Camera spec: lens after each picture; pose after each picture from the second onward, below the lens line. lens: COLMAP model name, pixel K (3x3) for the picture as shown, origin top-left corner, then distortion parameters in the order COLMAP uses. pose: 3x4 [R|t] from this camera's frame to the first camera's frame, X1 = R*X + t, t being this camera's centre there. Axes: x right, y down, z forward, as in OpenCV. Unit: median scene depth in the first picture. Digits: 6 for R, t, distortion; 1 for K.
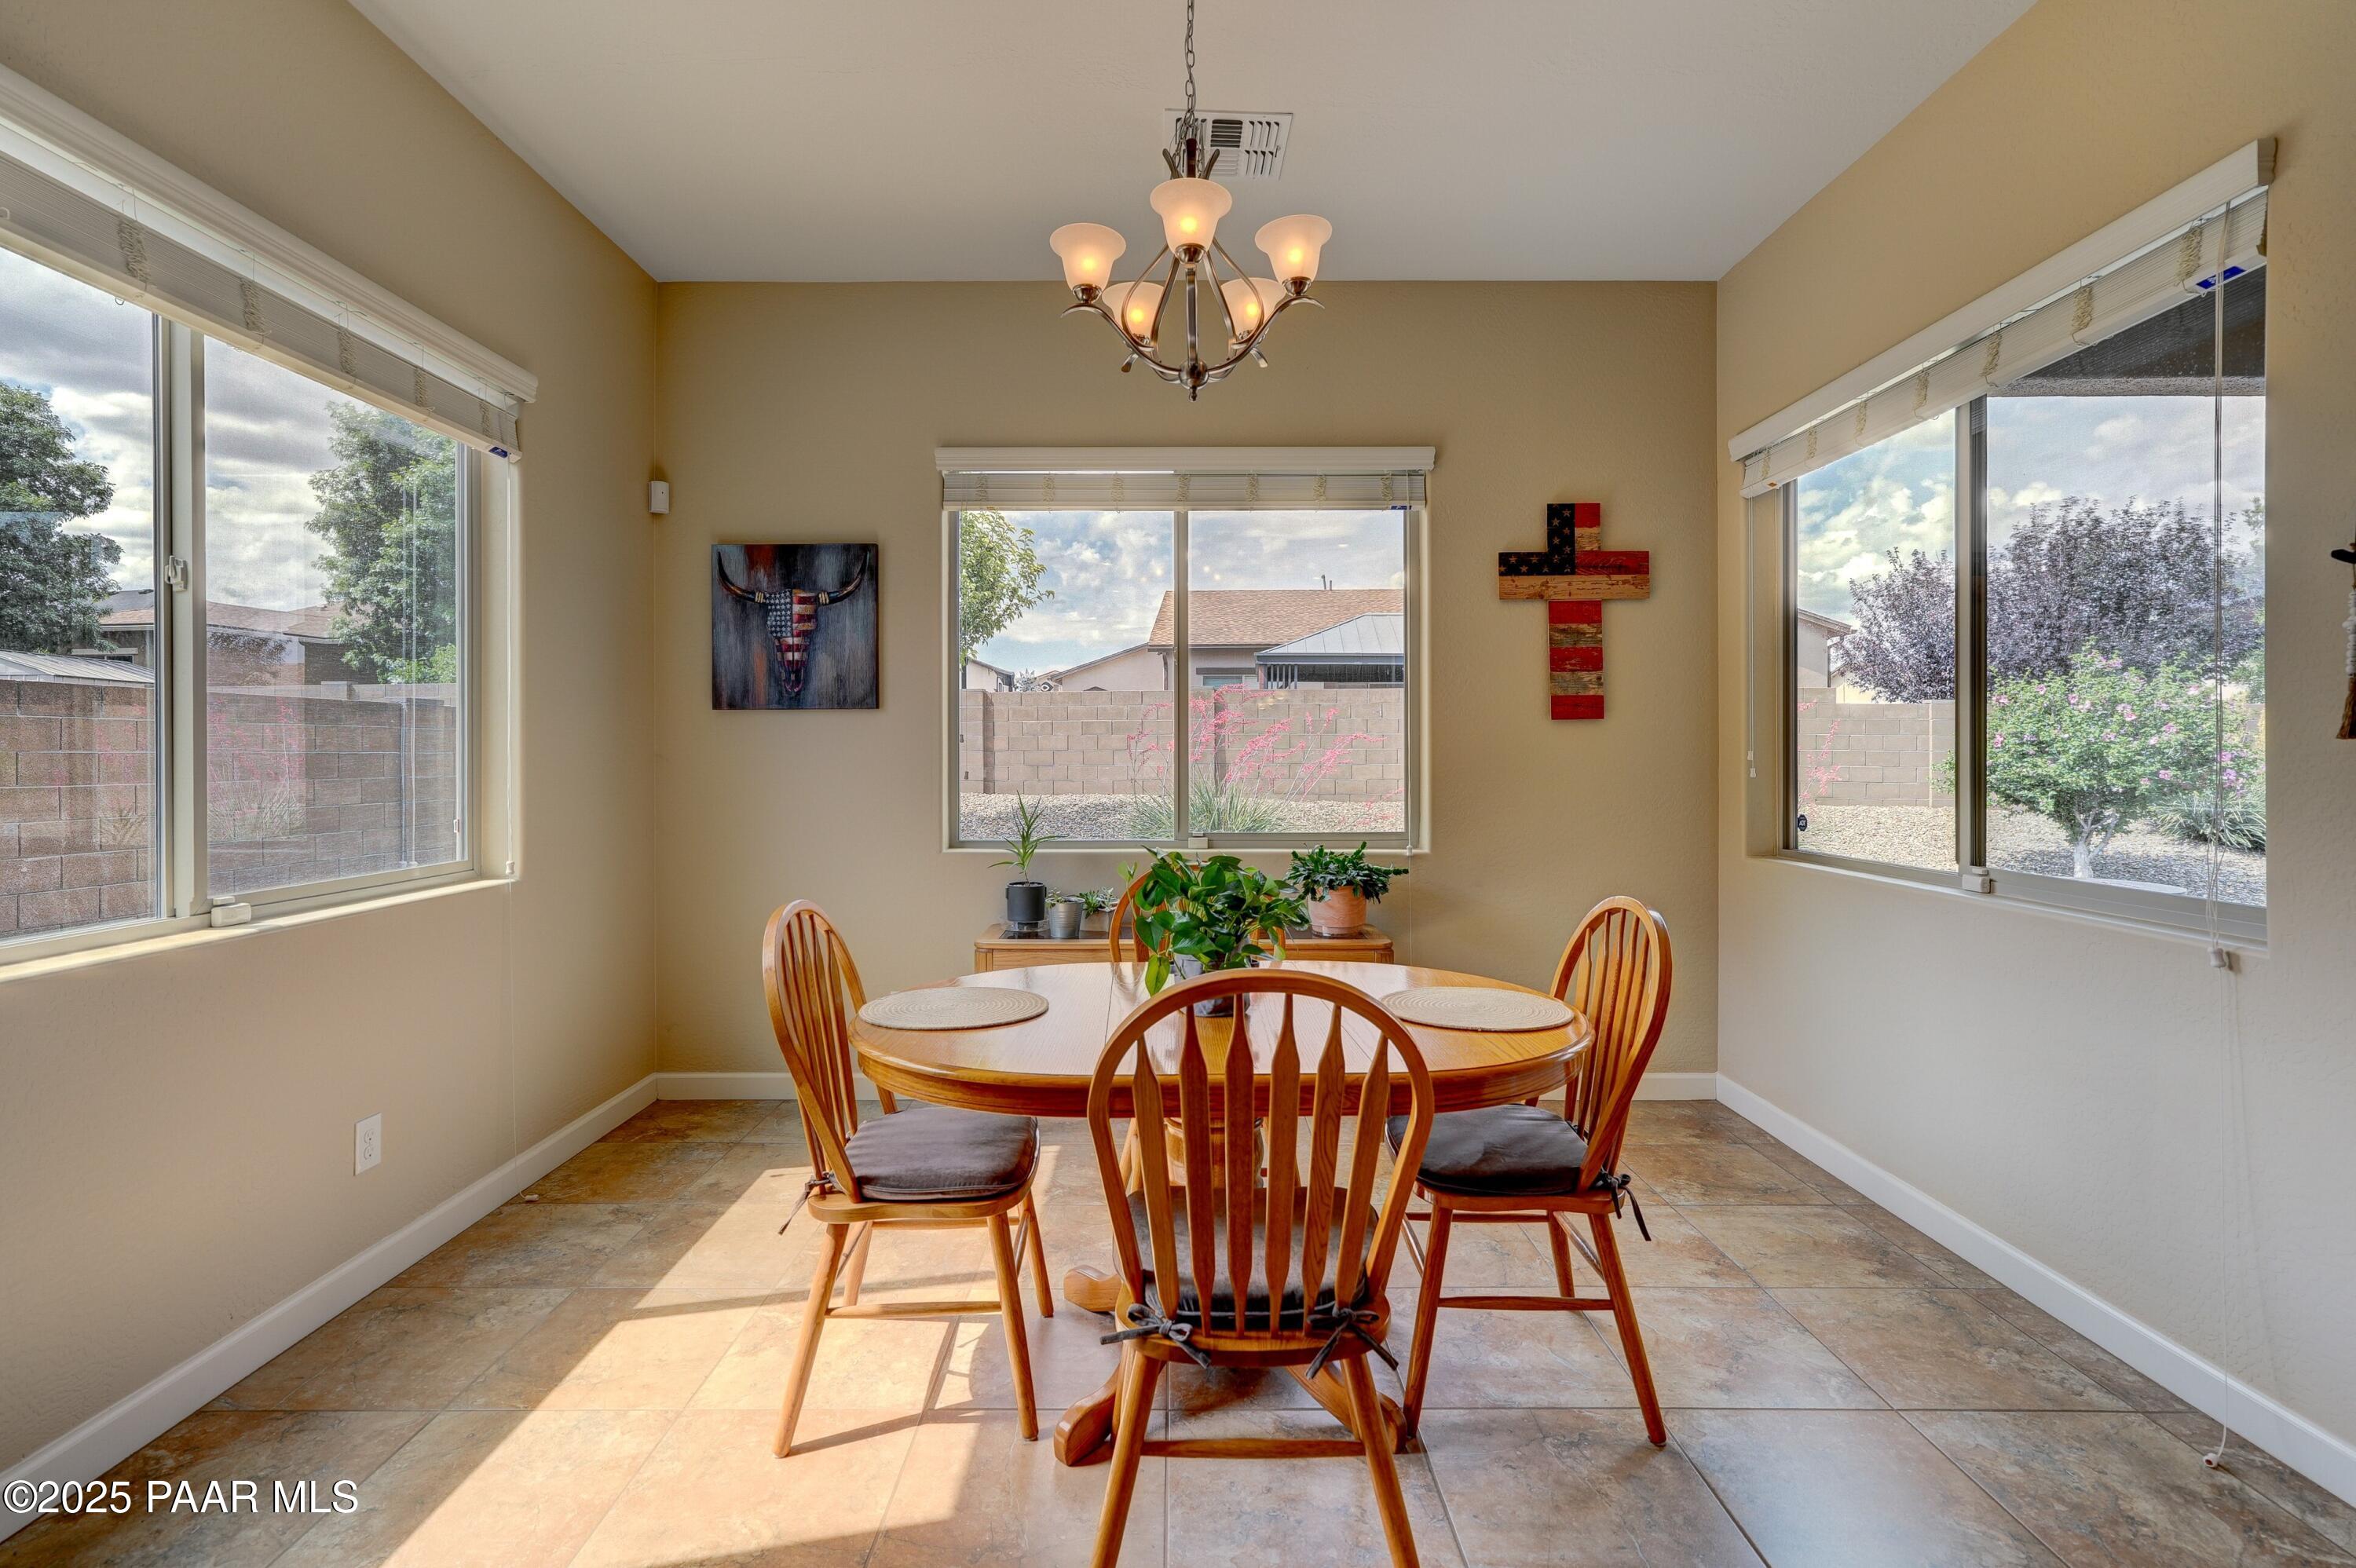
lens RADIAL K [[1078.0, 0, 1177.1], [0, 1078.0, 767.6], [0, 0, 1]] dist [-0.032502, 0.019550]
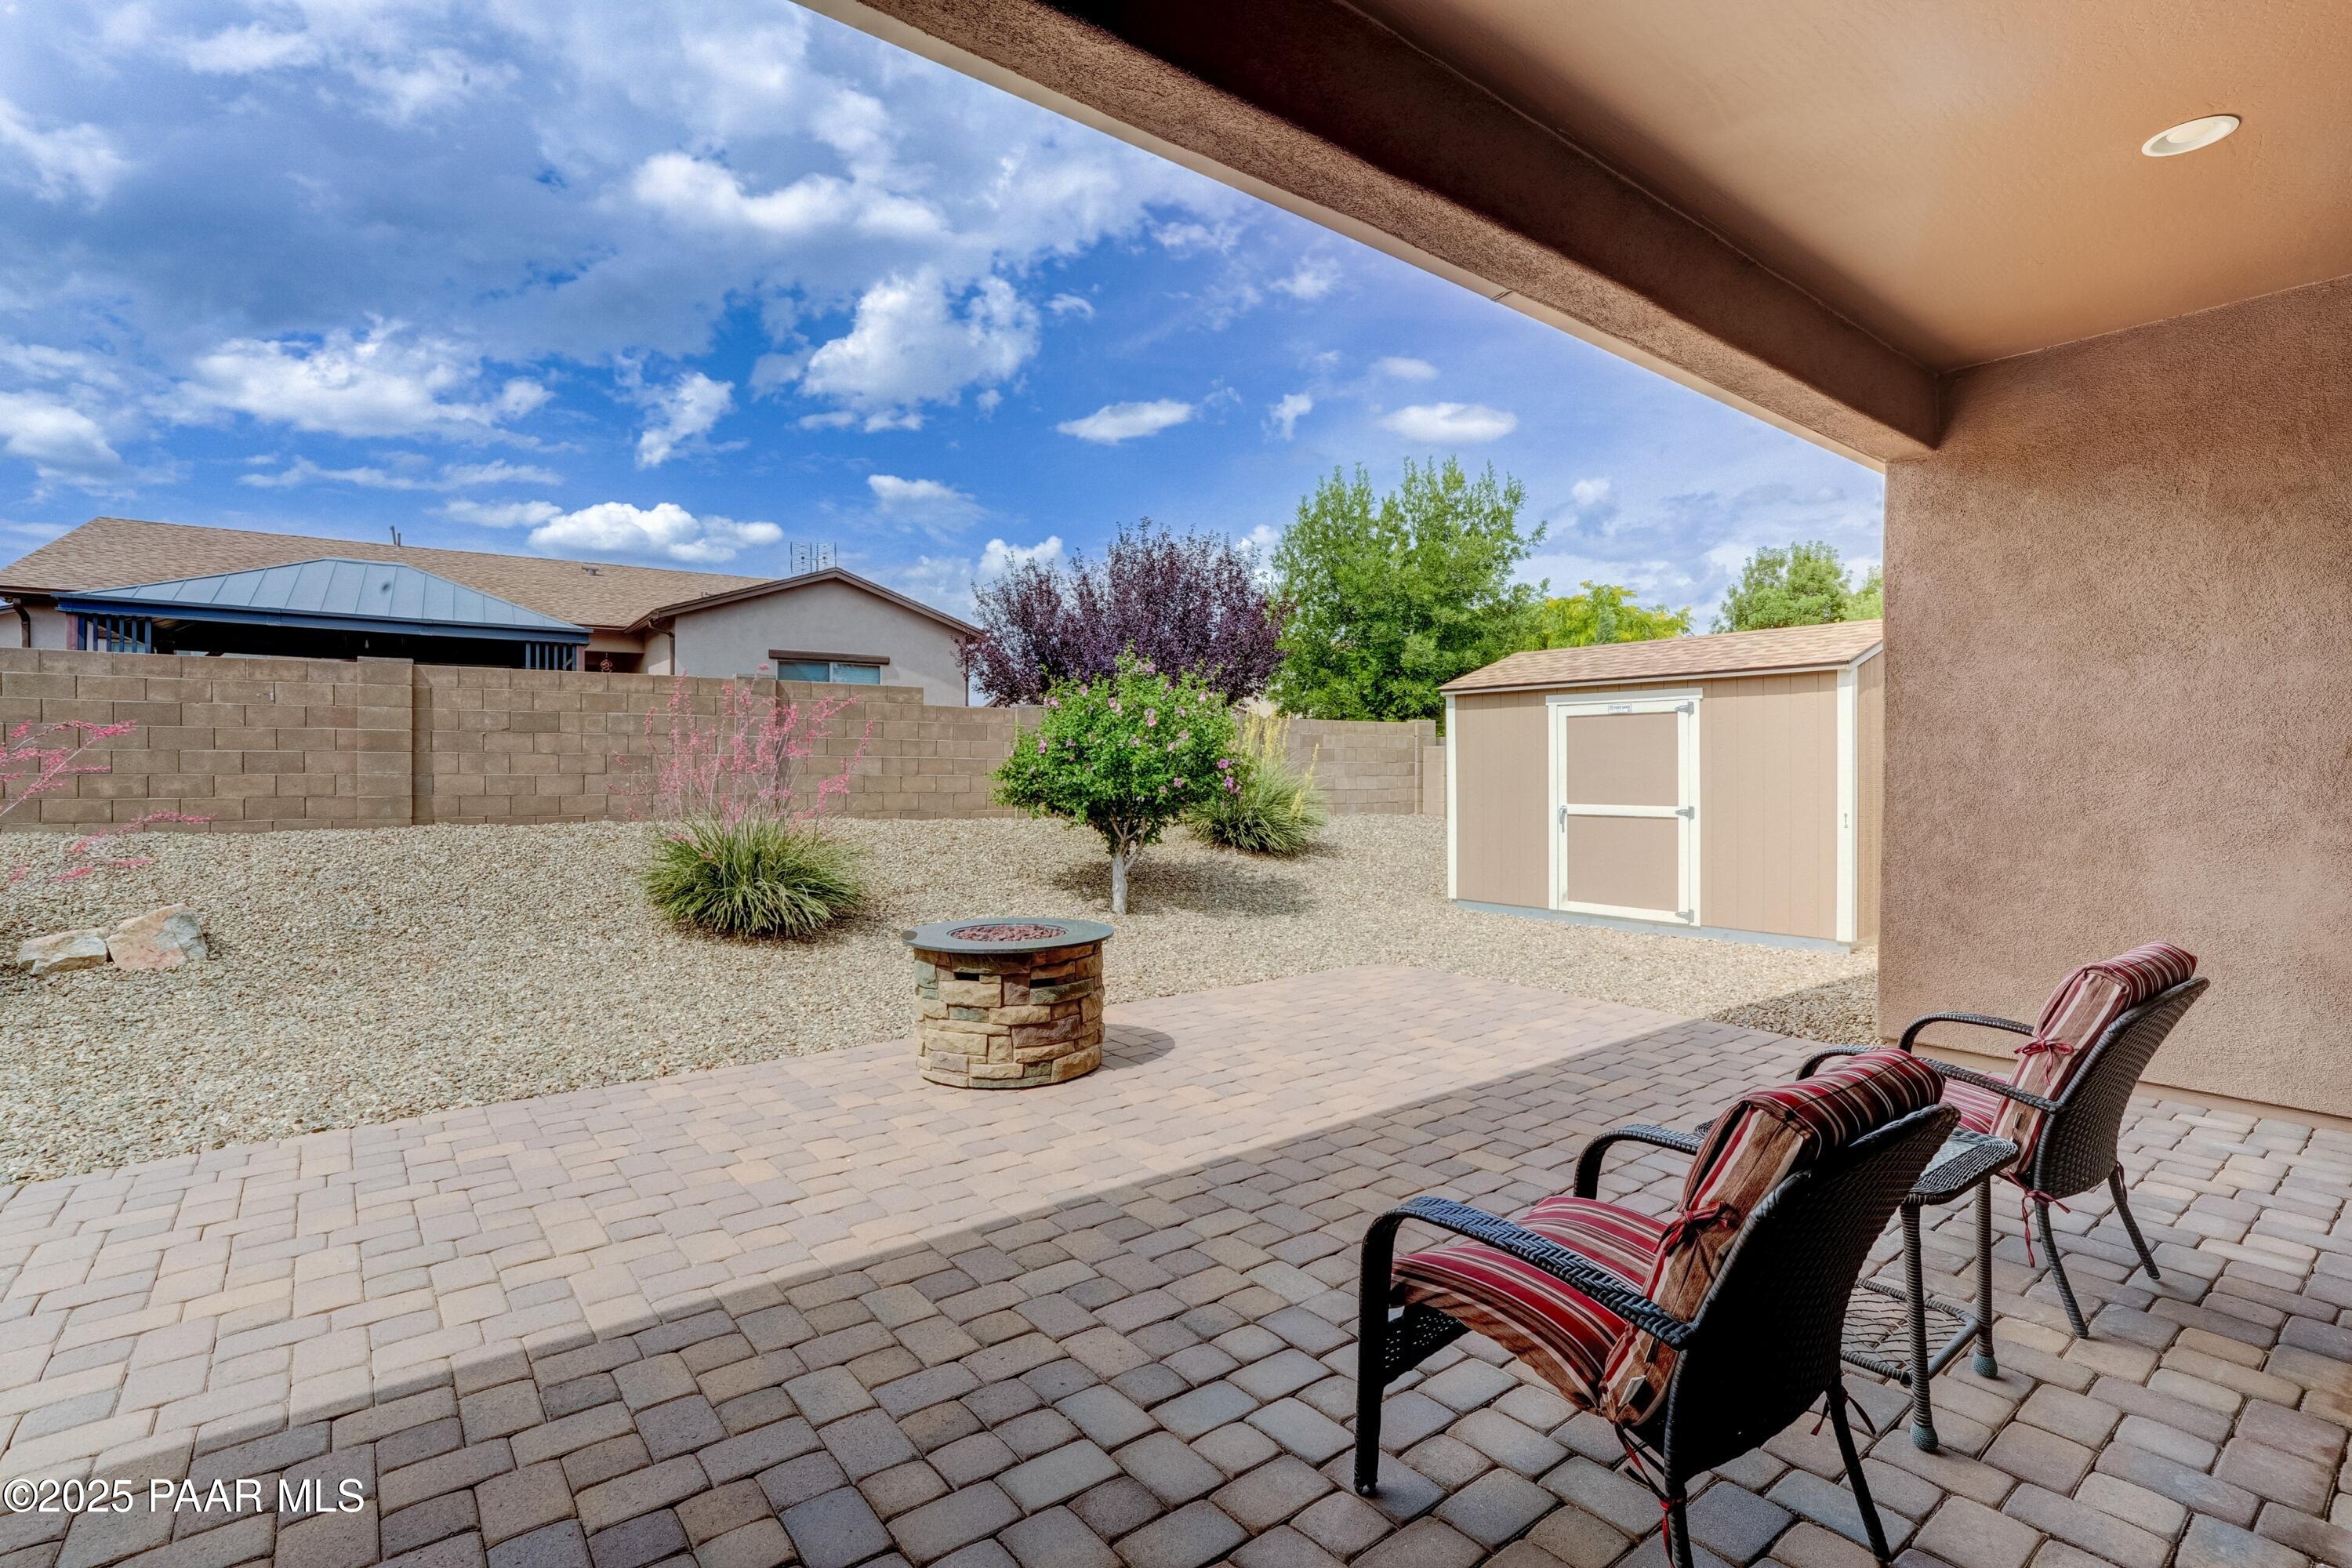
lens RADIAL K [[1076.3, 0, 1175.1], [0, 1076.3, 767.6], [0, 0, 1]] dist [-0.032502, 0.019550]
pose [[0.795634, 0.001528, 0.605775, 0.304438], [0.004450, 0.999955, -0.008366, 0.001451], [-0.605761, 0.009352, 0.795592, 0.198639]]
